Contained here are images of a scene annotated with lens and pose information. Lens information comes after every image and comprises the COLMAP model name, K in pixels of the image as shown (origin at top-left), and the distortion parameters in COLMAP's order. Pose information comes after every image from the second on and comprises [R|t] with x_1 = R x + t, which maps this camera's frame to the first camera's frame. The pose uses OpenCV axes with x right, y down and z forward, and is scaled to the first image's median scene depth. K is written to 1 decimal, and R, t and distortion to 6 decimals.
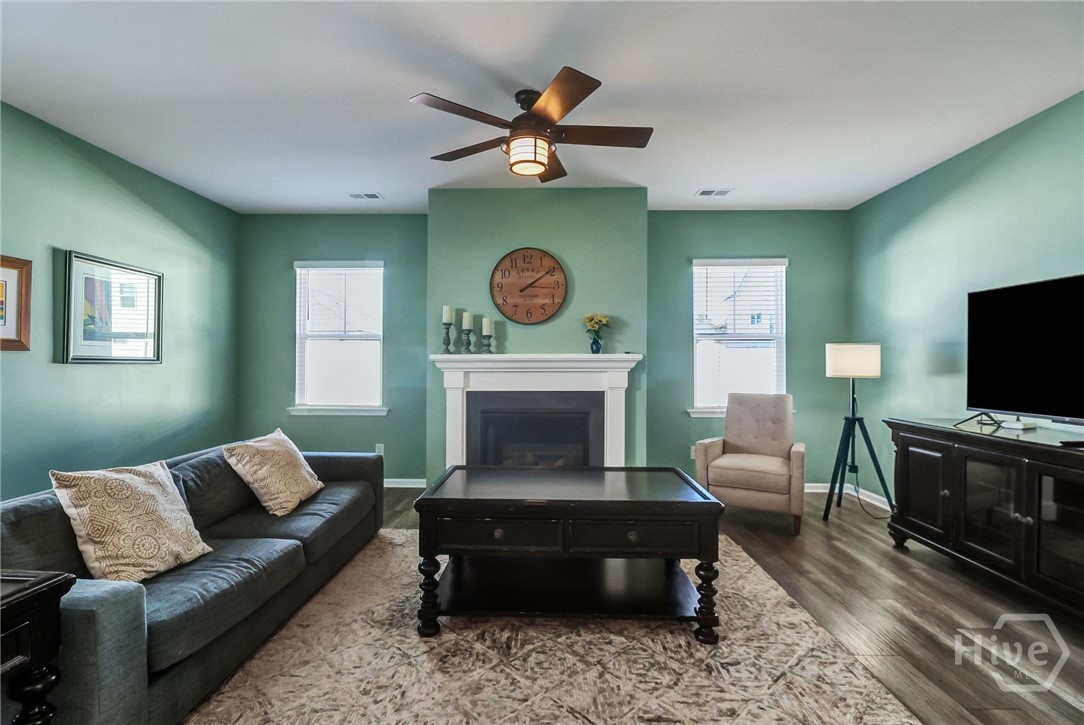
lens RADIAL K [[513.6, 0, 521.9], [0, 513.6, 360.9], [0, 0, 1]] dist [0.002680, -0.019497]
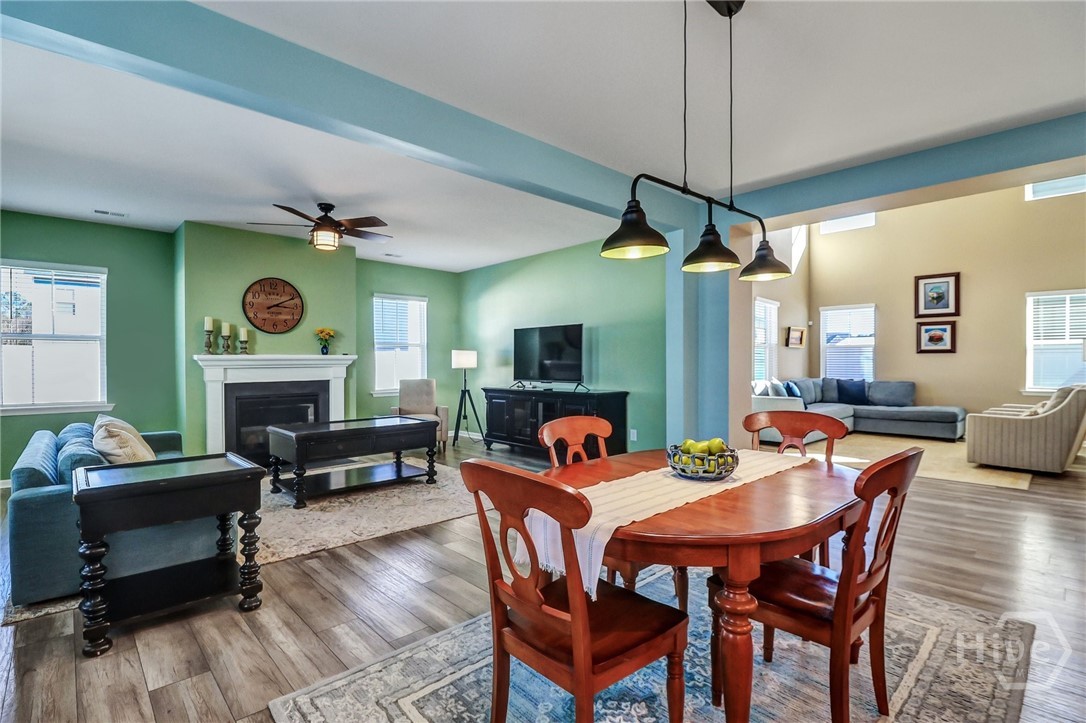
lens RADIAL K [[516.0, 0, 543.0], [0, 516.0, 361.5], [0, 0, 1]] dist [0.000594, -0.020572]
pose [[0.692656, -0.004220, 0.721256, -0.512600], [0.003924, 0.999990, 0.002083, 0.004632], [-0.721257, 0.001387, 0.692666, -0.508262]]
